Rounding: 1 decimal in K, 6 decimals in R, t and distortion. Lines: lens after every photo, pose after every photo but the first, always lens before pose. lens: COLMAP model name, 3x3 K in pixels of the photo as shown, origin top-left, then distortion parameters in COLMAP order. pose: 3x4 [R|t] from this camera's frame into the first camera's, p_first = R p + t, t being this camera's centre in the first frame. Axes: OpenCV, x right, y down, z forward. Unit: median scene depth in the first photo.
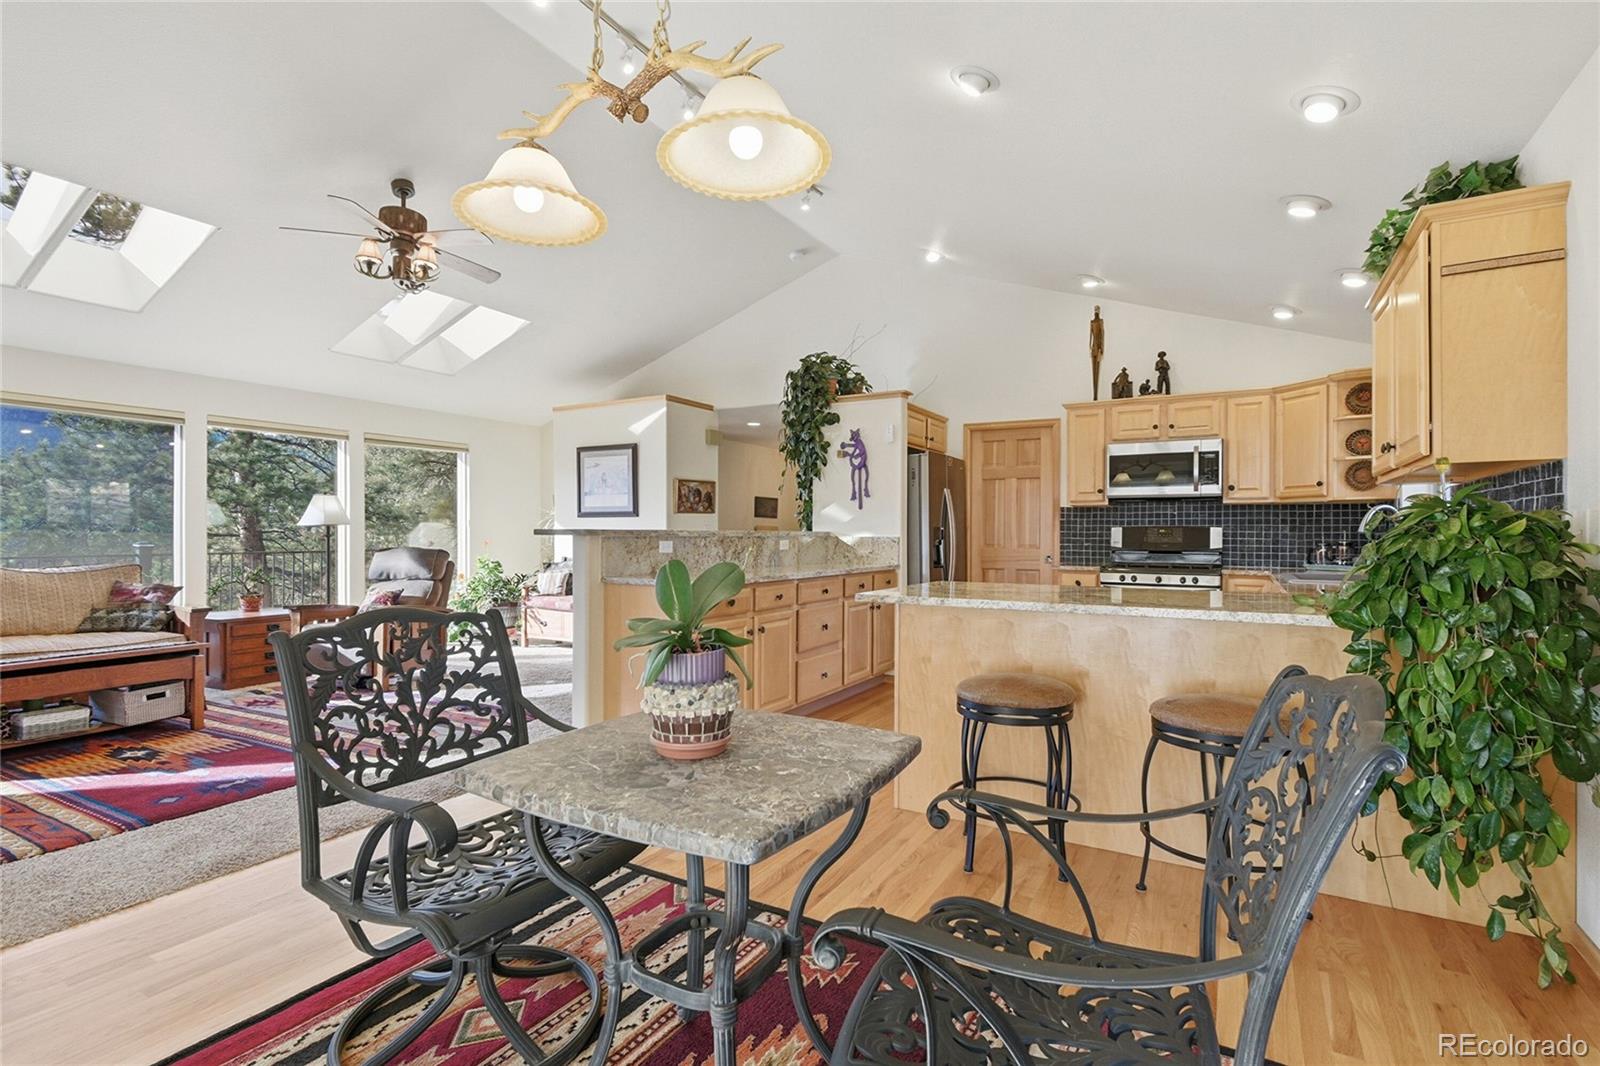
lens RADIAL K [[726.3, 0, 808.3], [0, 726.3, 545.4], [0, 0, 1]] dist [0.010657, -0.007058]
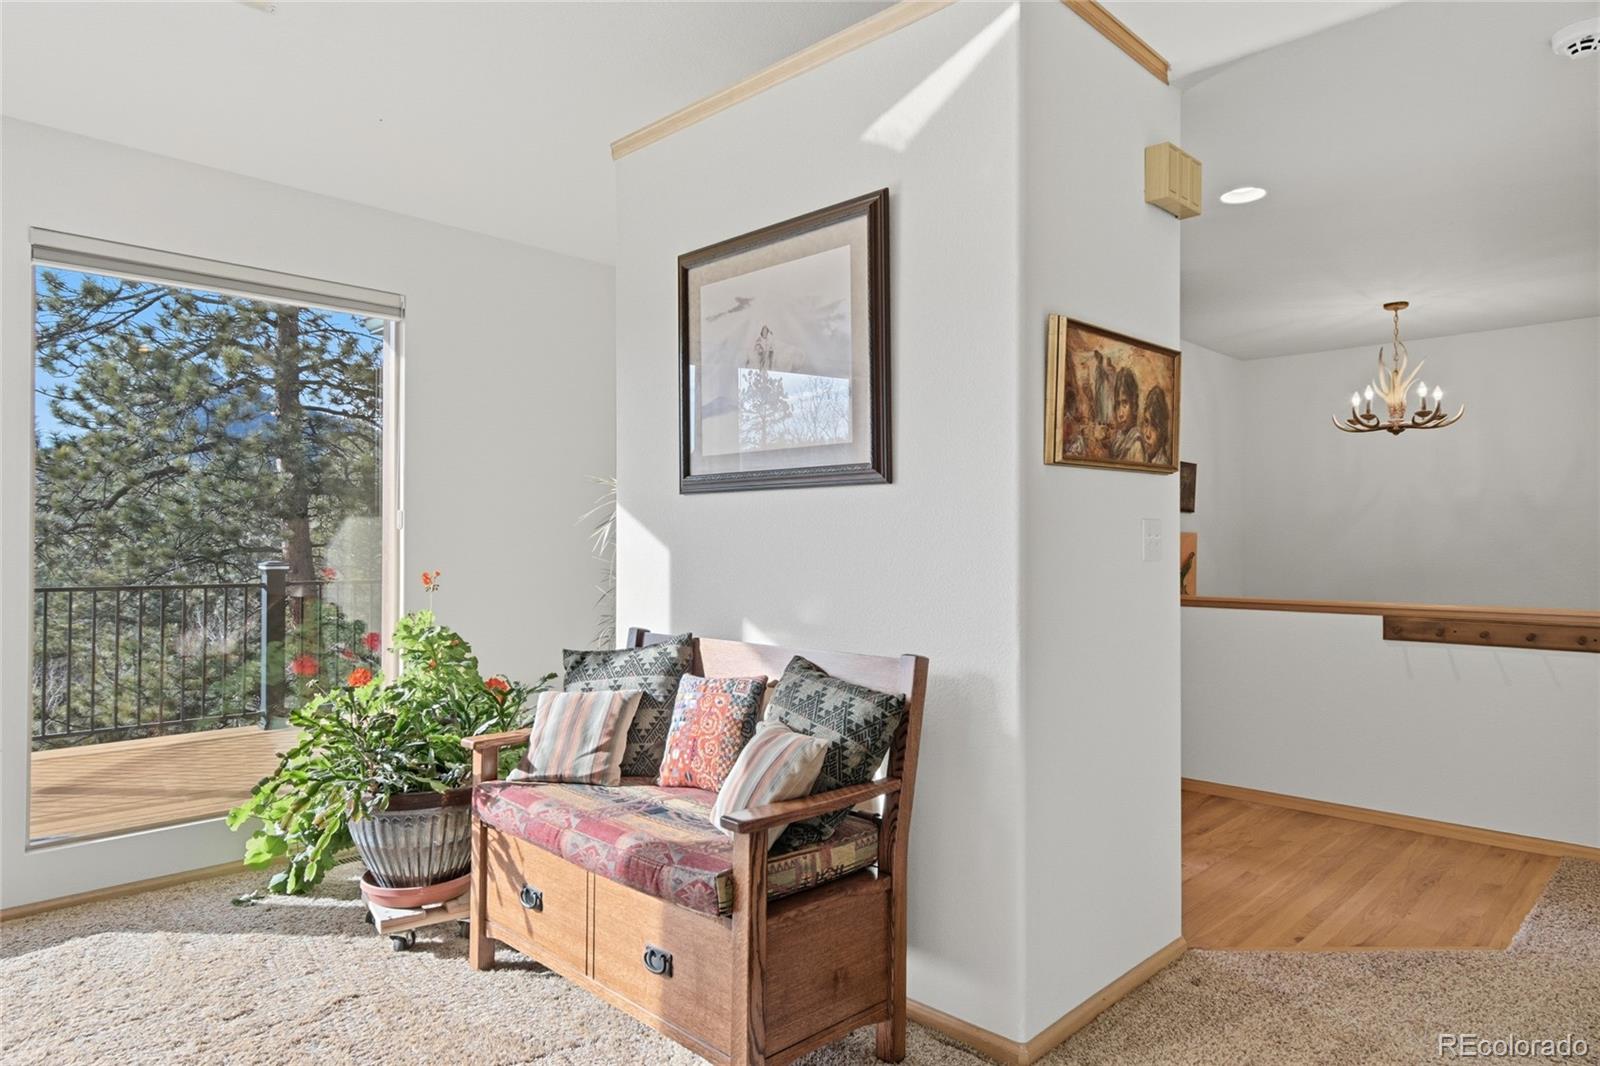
lens RADIAL K [[976.9, 0, 806.2], [0, 976.9, 536.9], [0, 0, 1]] dist [-0.001232, -0.000620]
pose [[0.962834, -0.001977, -0.270088, -0.168082], [-0.005458, 0.999627, -0.026773, -0.012113], [0.270040, 0.027252, 0.962463, 0.656179]]
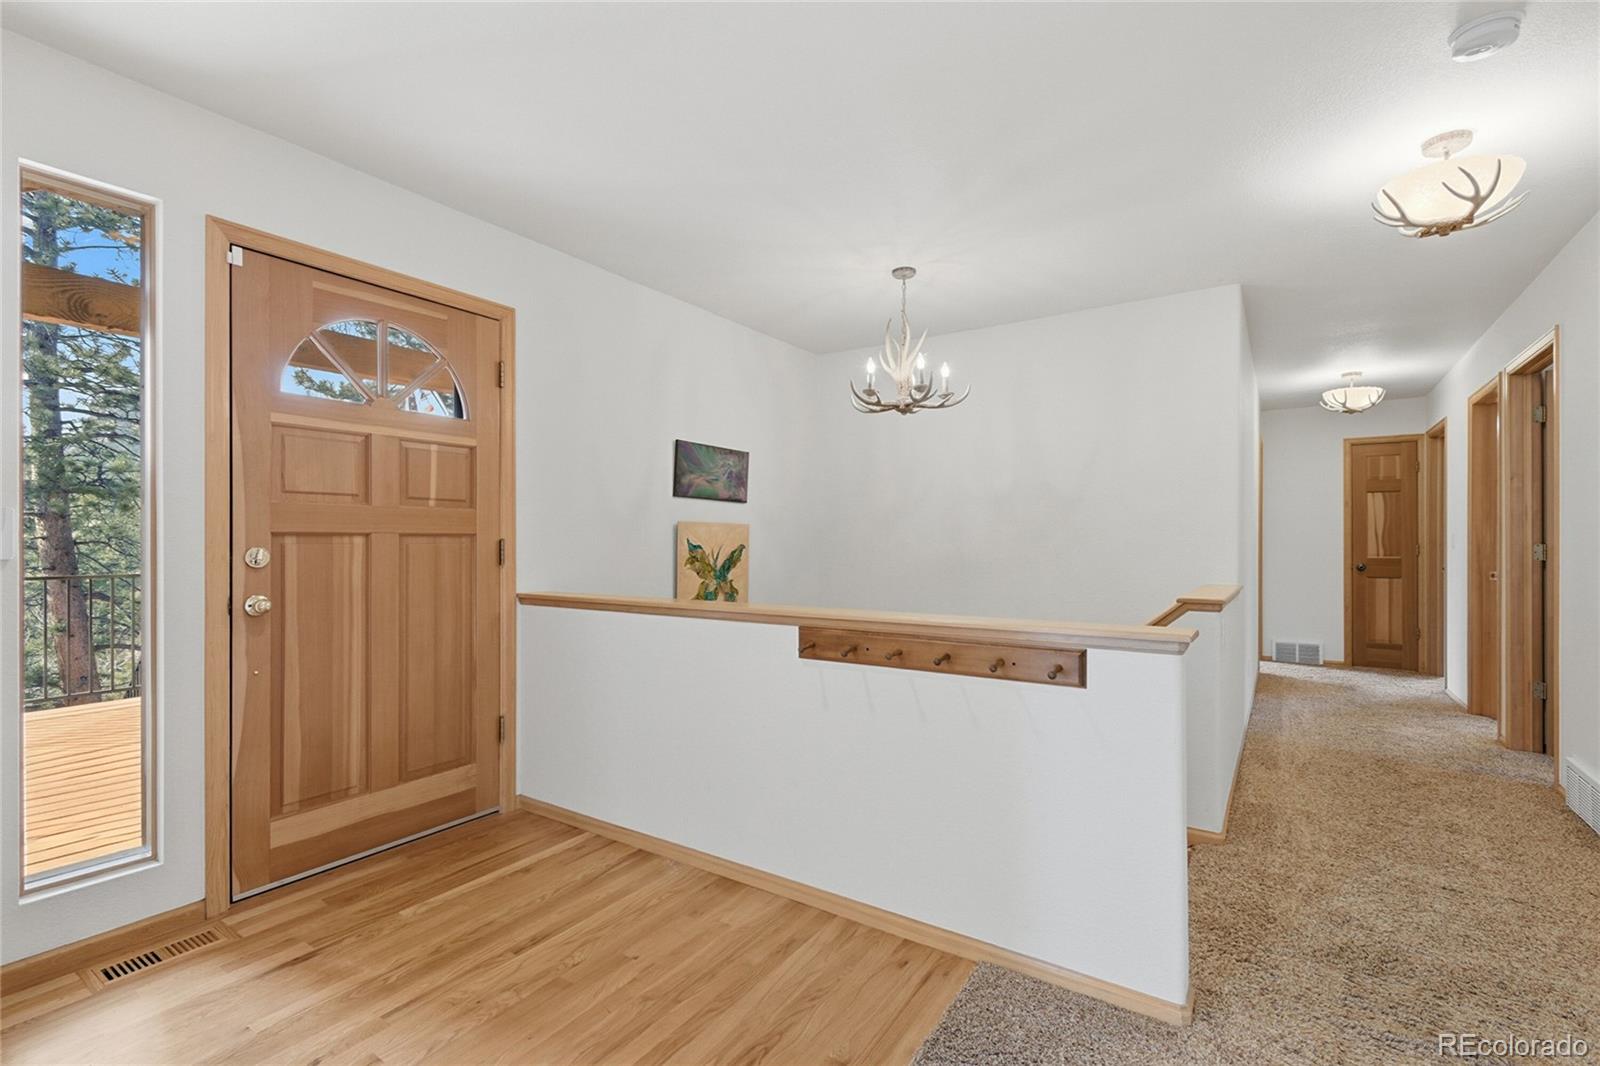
lens RADIAL K [[726.3, 0, 808.3], [0, 726.3, 545.4], [0, 0, 1]] dist [0.010657, -0.007058]
pose [[0.996885, -0.002390, -0.078836, 0.032703], [0.001293, 0.999902, -0.013956, -0.014596], [0.078862, 0.013810, 0.996790, 0.976750]]
